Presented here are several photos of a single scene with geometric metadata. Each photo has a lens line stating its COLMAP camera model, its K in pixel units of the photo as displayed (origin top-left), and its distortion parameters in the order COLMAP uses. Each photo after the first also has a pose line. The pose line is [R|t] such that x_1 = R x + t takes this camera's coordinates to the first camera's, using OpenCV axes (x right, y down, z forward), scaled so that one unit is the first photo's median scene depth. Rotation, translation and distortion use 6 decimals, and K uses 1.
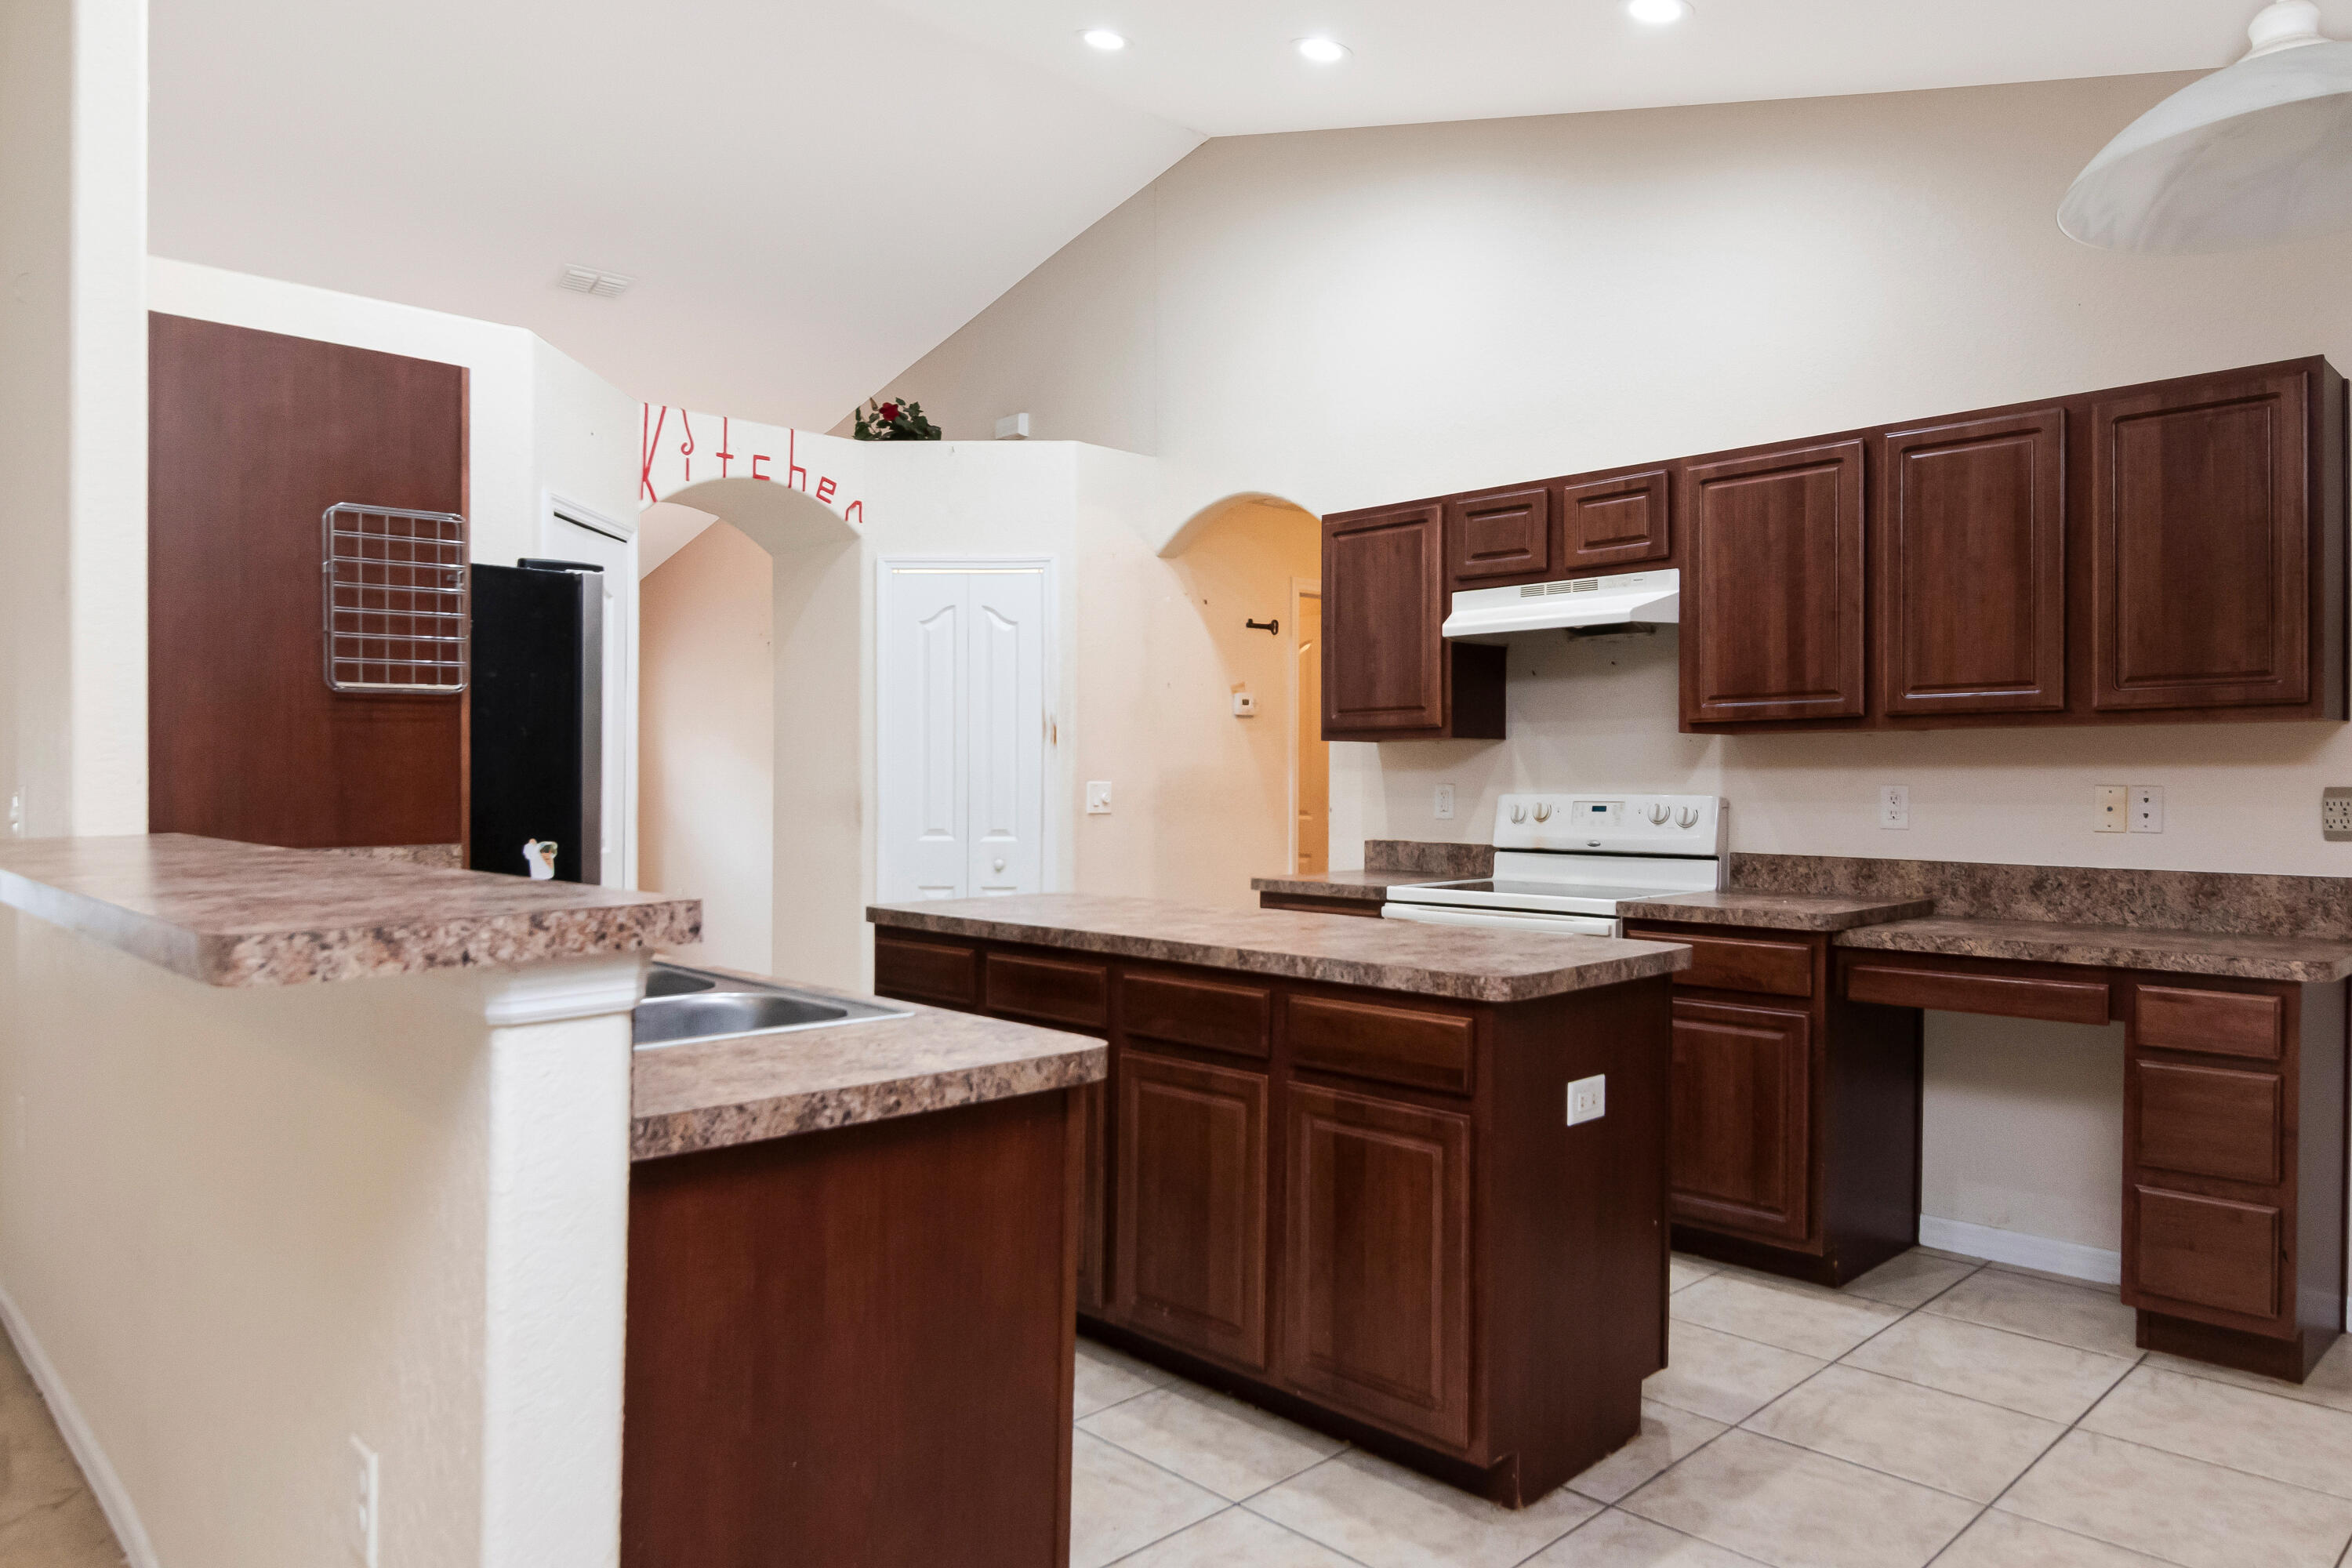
lens RADIAL K [[1531.6, 0, 1177.8], [0, 1531.6, 789.8], [0, 0, 1]] dist [-0.009721, -0.001188]
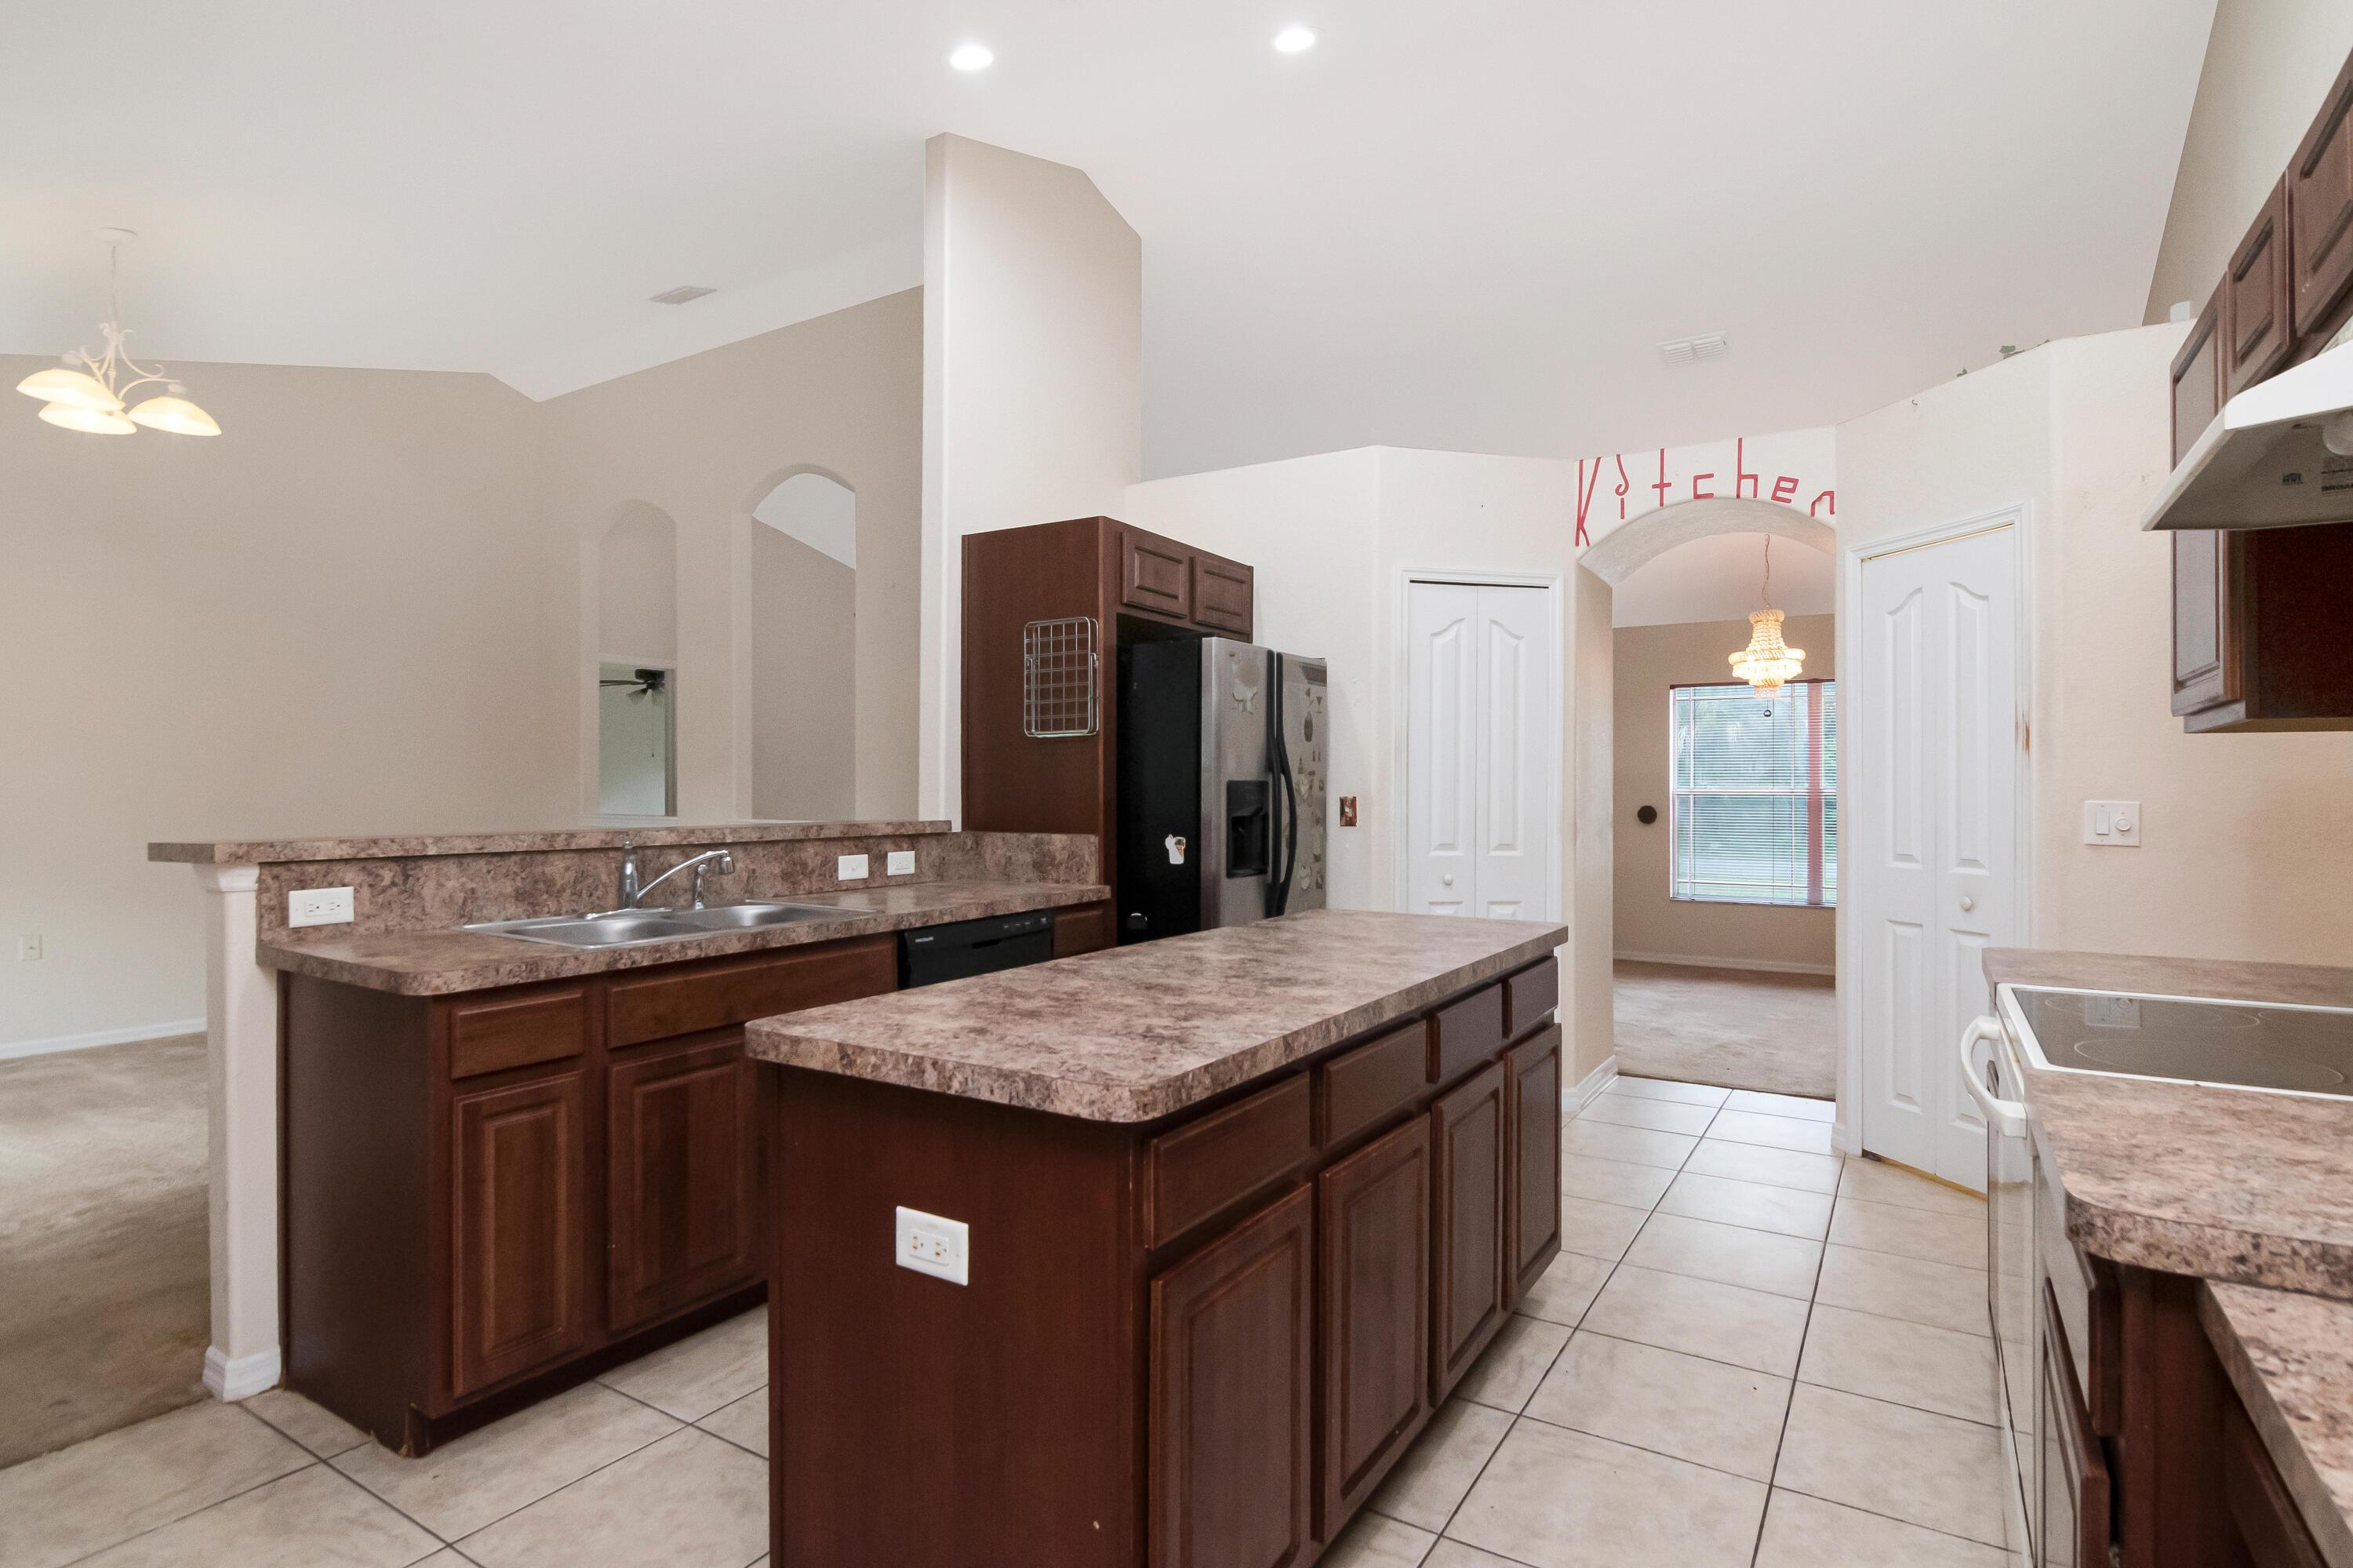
lens RADIAL K [[1188.9, 0, 1176.5], [0, 1188.9, 784.0], [0, 0, 1]] dist [-0.009630, -0.001103]
pose [[0.236658, -0.002699, -0.971589, 0.554532], [-0.011956, 0.999912, -0.005690, -0.006709], [0.971519, 0.012963, 0.236605, 0.651466]]
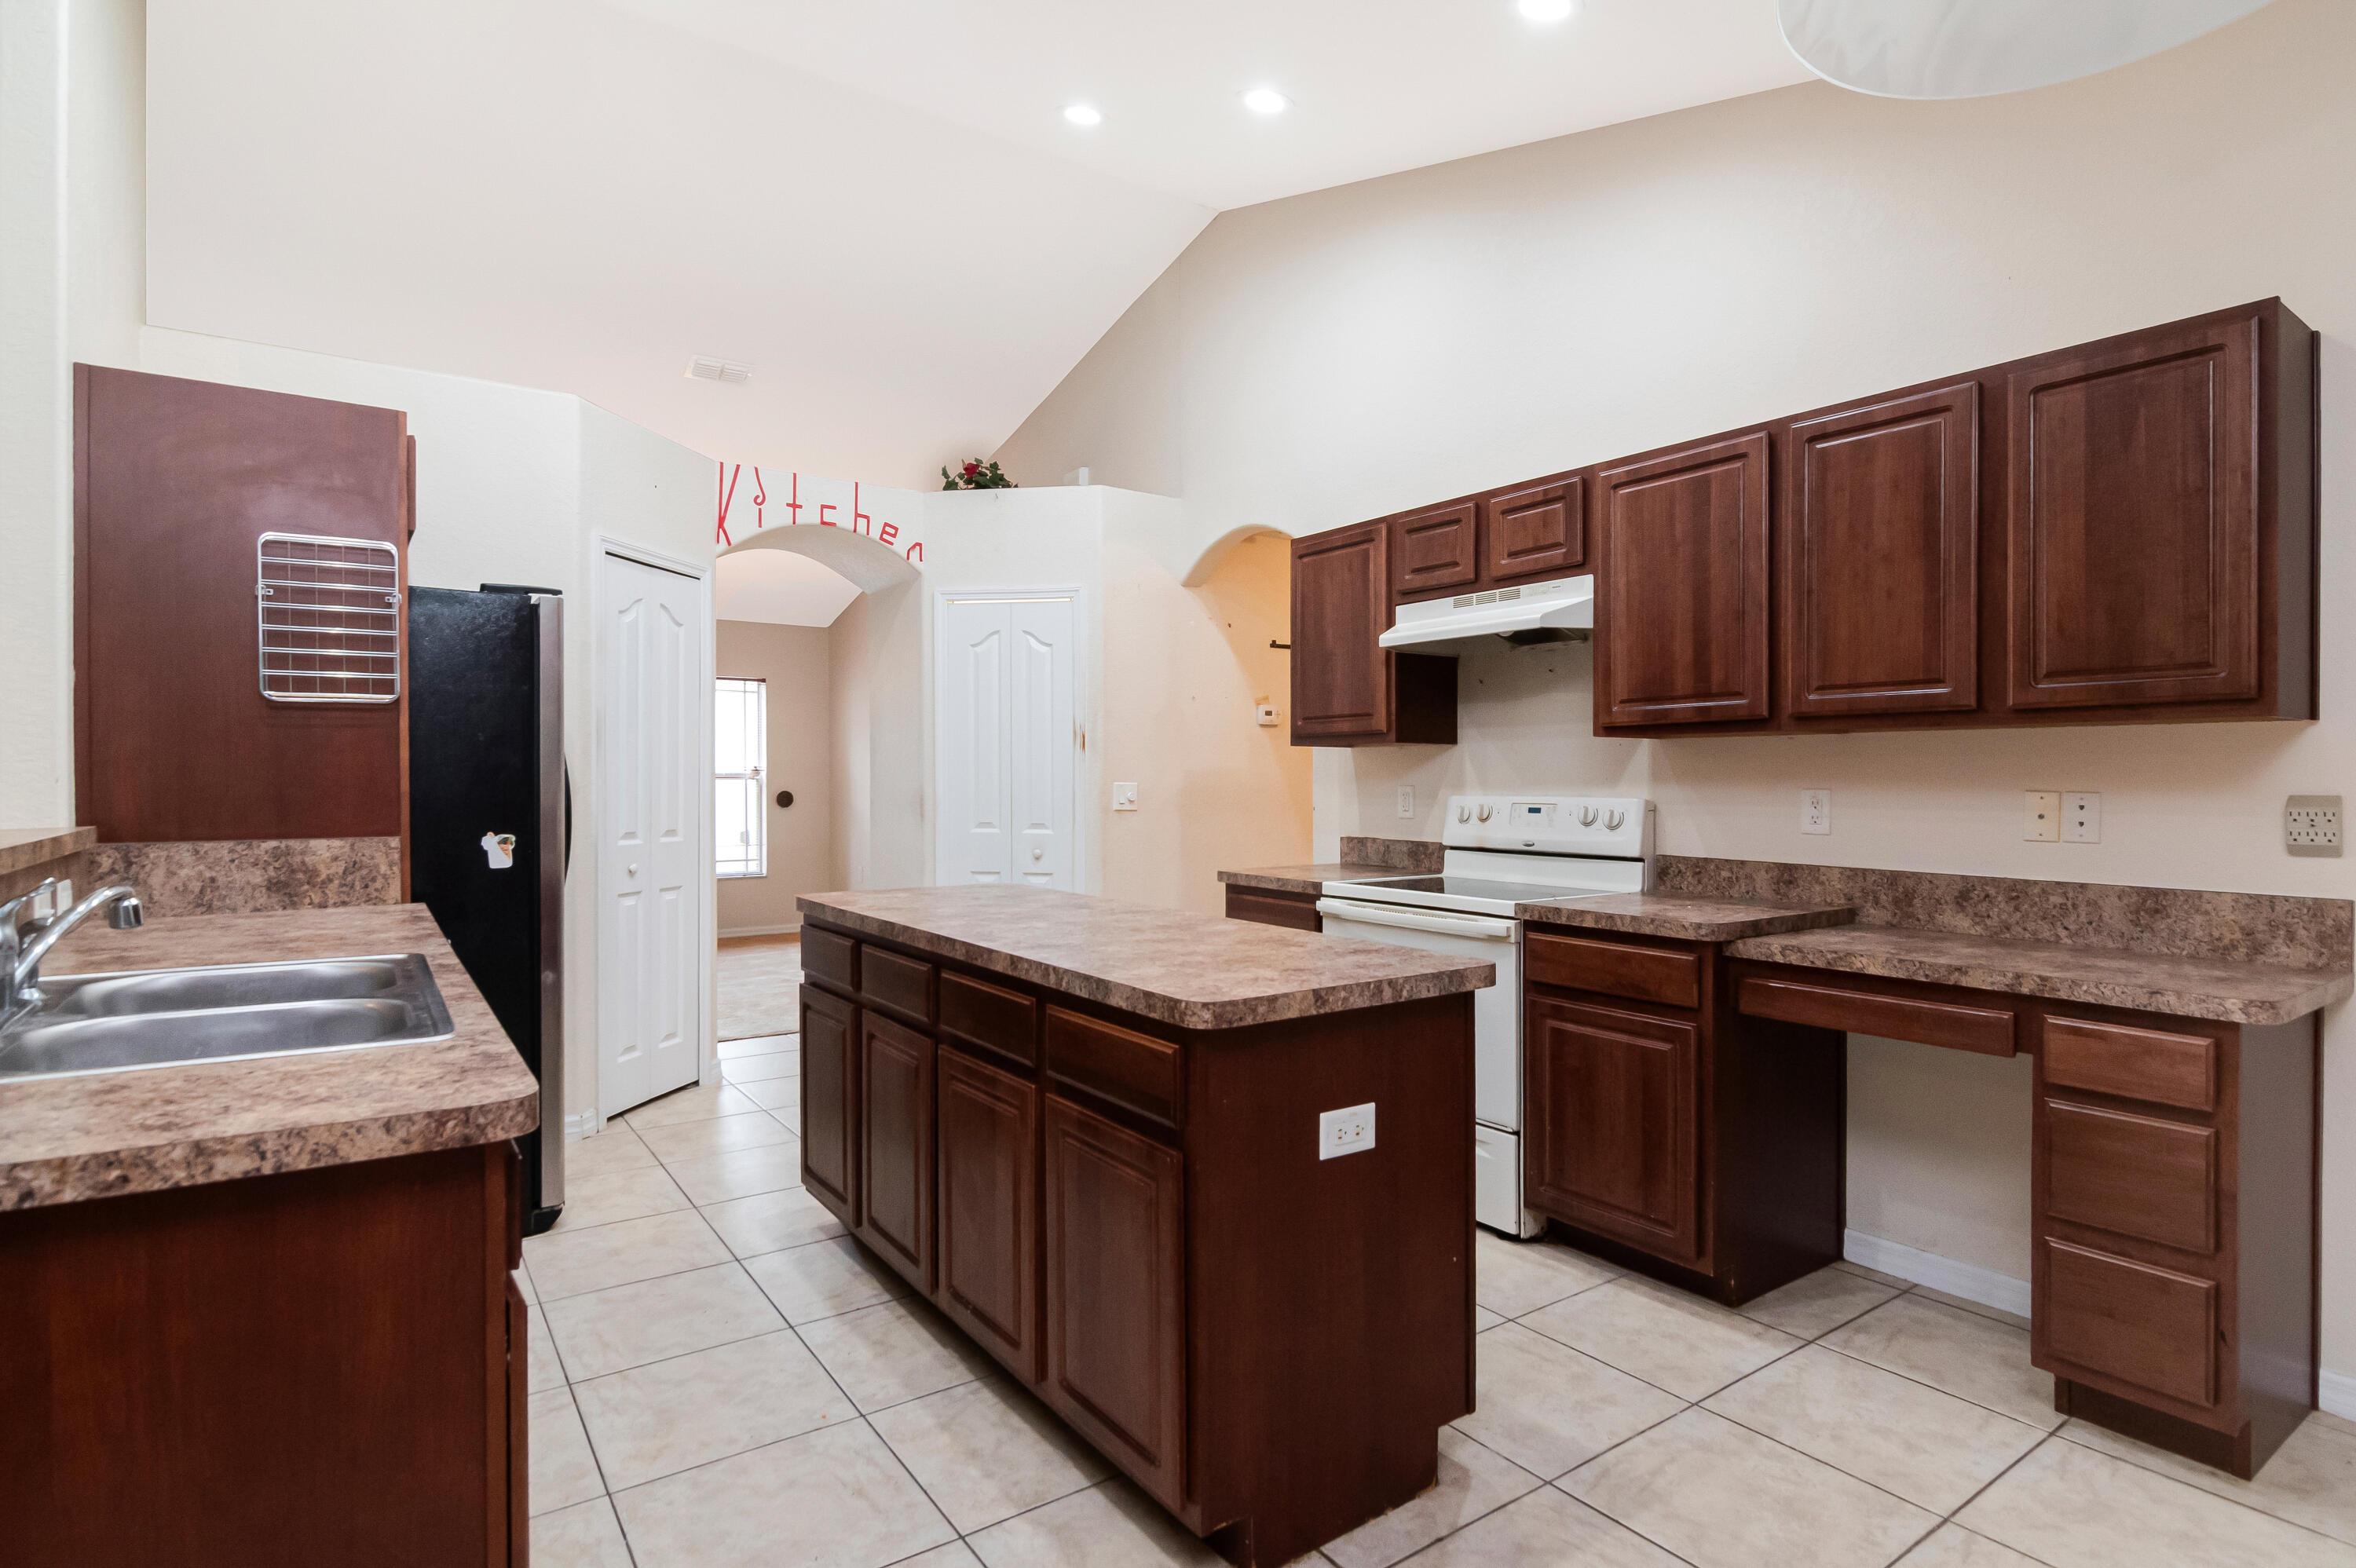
lens RADIAL K [[1190.2, 0, 1178.0], [0, 1190.2, 784.0], [0, 0, 1]] dist [-0.009630, -0.001103]
pose [[0.987536, 0.003610, -0.157351, 0.188778], [-0.004184, 0.999986, -0.003319, -0.002108], [0.157336, 0.003936, 0.987537, 0.188919]]
